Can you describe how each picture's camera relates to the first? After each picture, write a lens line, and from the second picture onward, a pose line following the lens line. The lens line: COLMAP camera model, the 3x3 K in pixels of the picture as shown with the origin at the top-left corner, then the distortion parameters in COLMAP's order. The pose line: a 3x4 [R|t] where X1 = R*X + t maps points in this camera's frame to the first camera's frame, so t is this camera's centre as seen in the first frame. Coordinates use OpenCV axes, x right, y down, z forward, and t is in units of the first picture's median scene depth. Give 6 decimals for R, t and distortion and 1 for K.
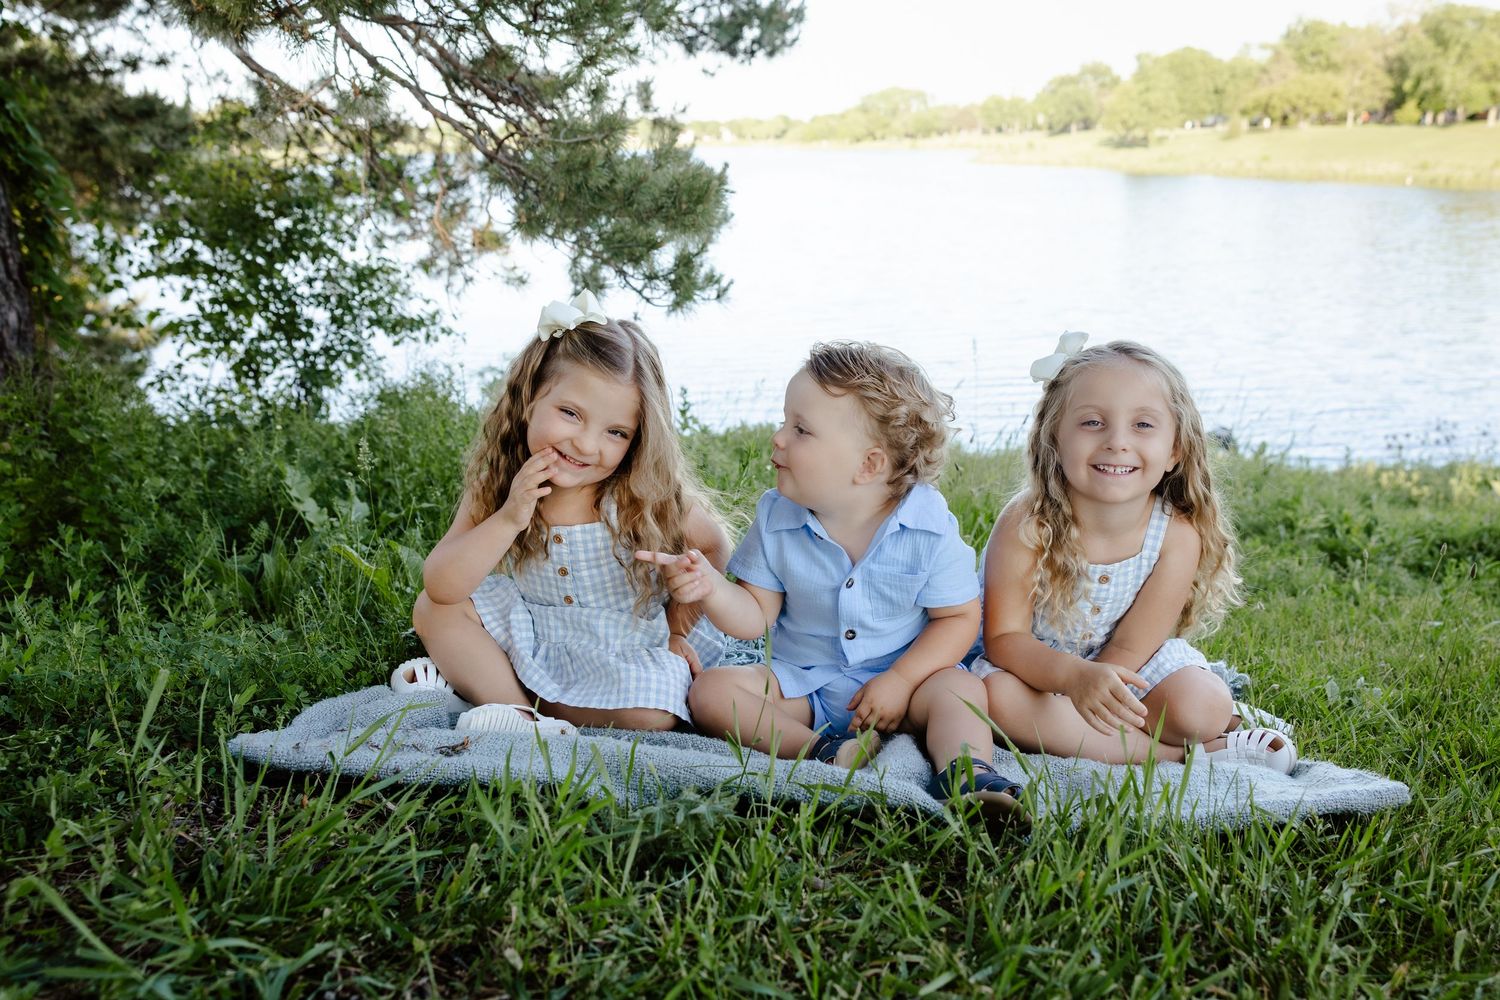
lens RADIAL K [[1288.9, 0, 811.4], [0, 1288.9, 532.7], [0, 0, 1]] dist [-0.001092, 0.000554]
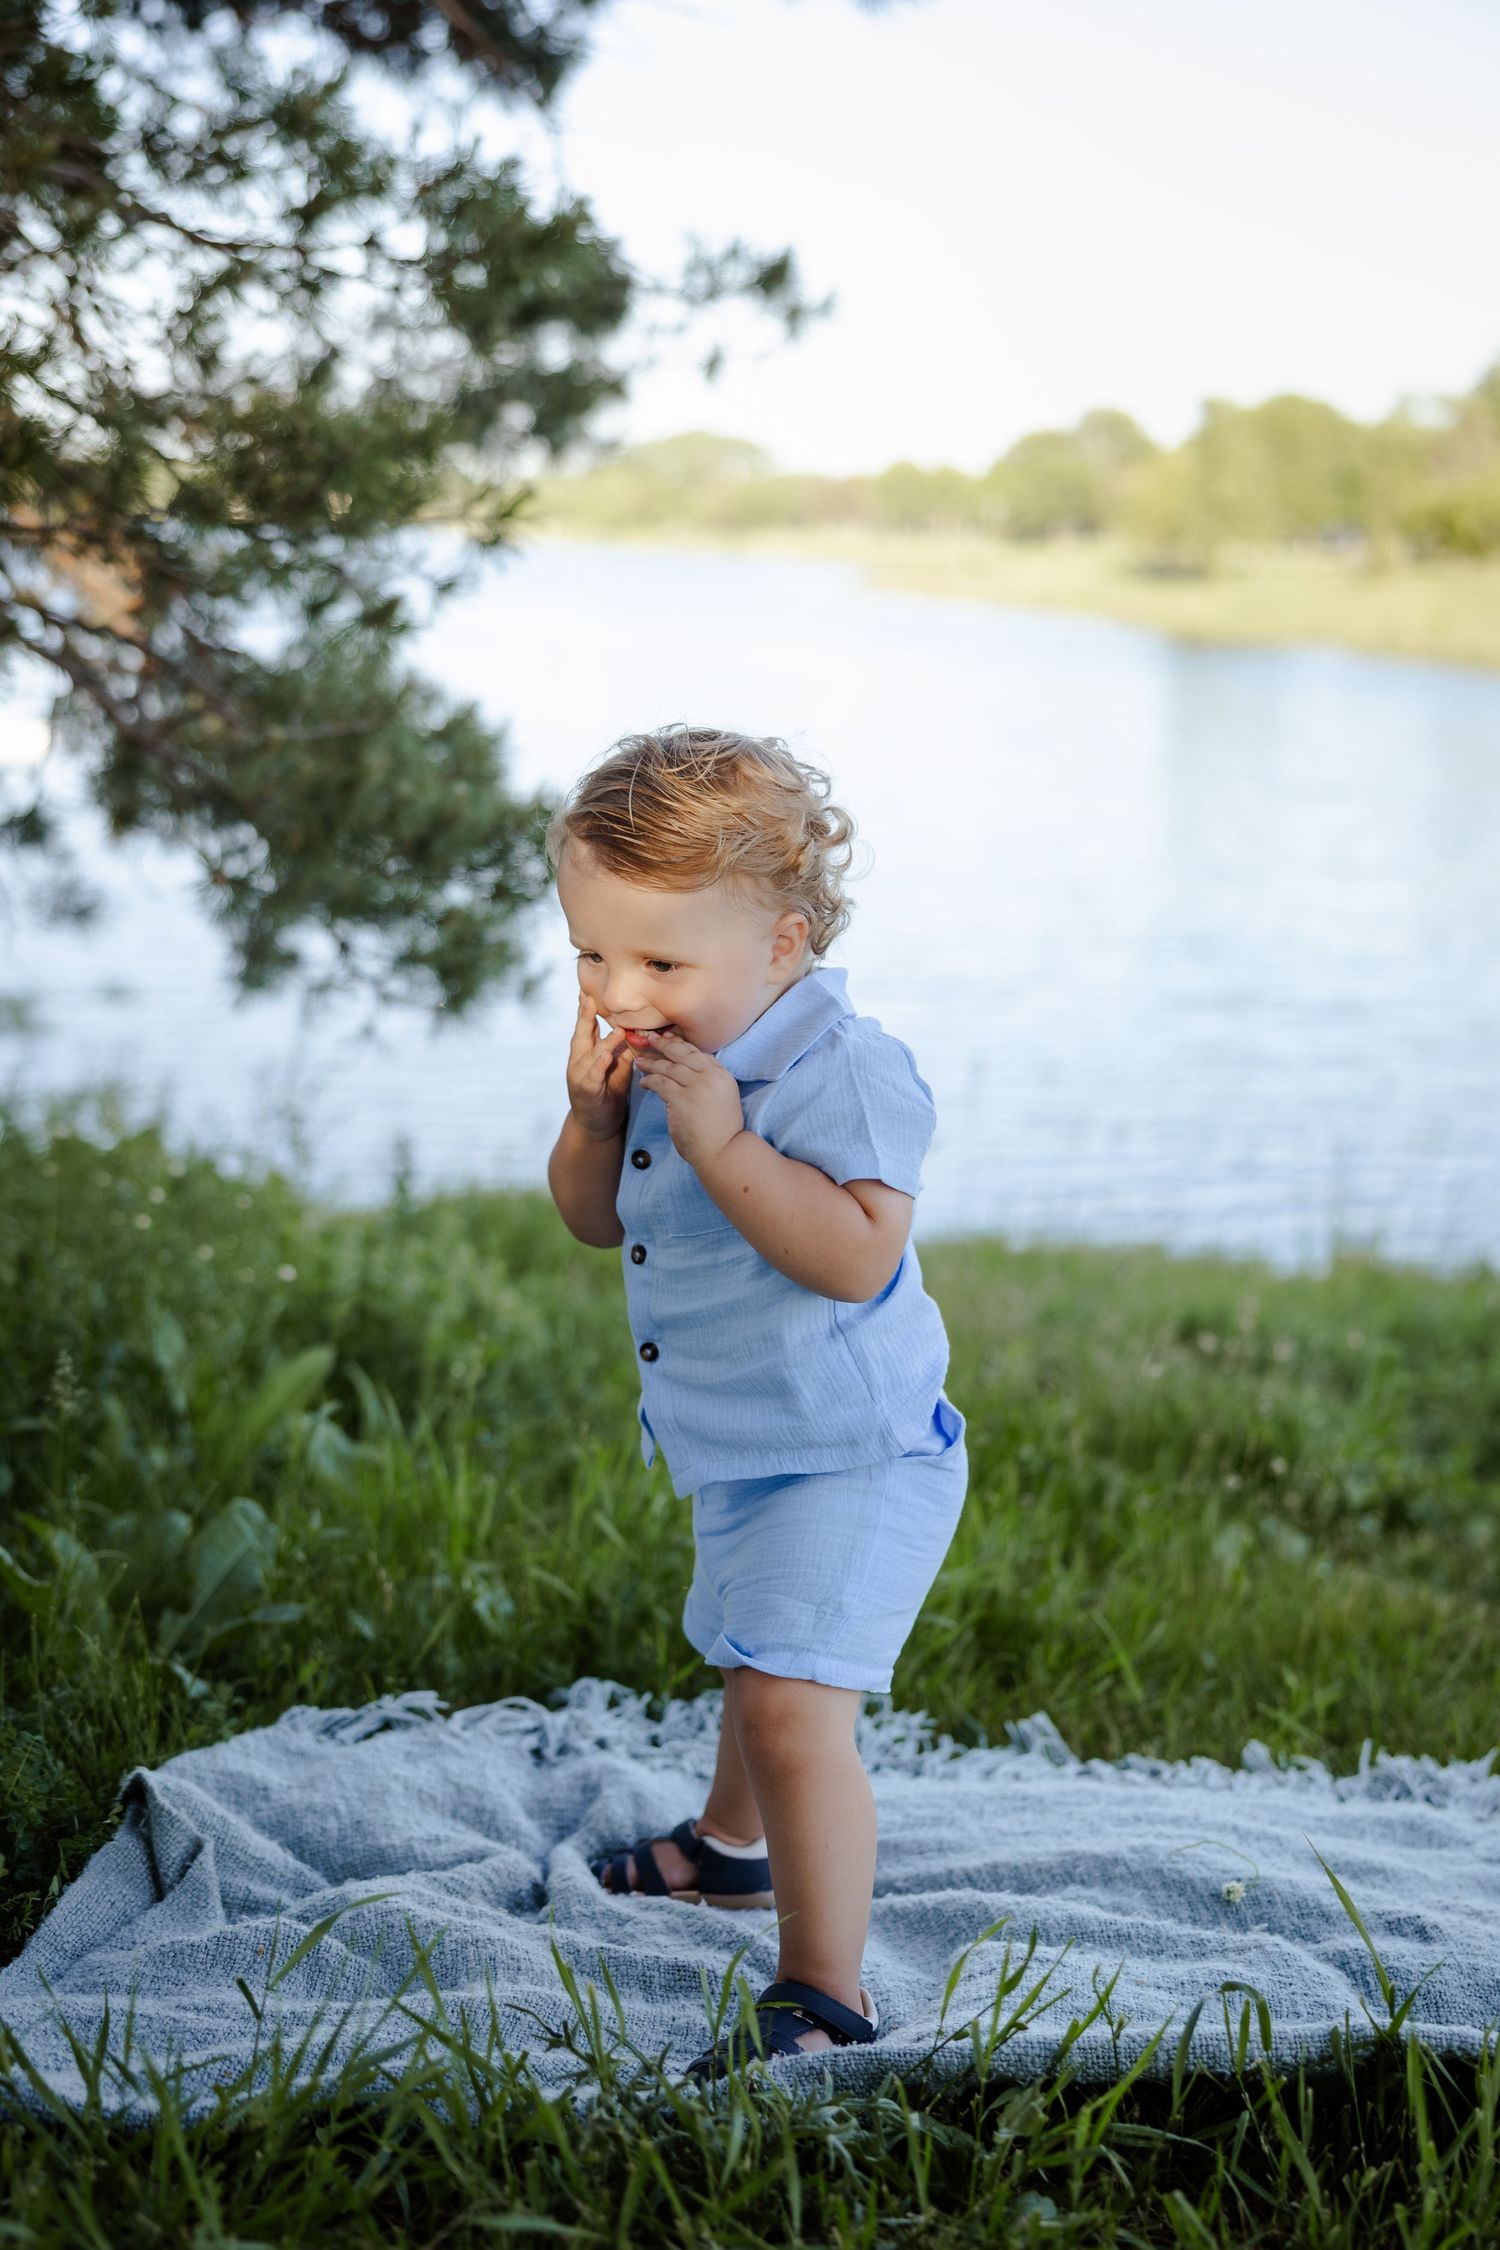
lens RADIAL K [[2799.1, 0, 751.5], [0, 2799.1, 1124.5], [0, 0, 1]] dist [-0.032775, -0.032515]
pose [[0.993610, 0.040334, 0.105415, -0.080597], [-0.032415, 0.996598, -0.075780, -0.040307], [-0.108113, 0.071879, 0.991537, -0.099794]]
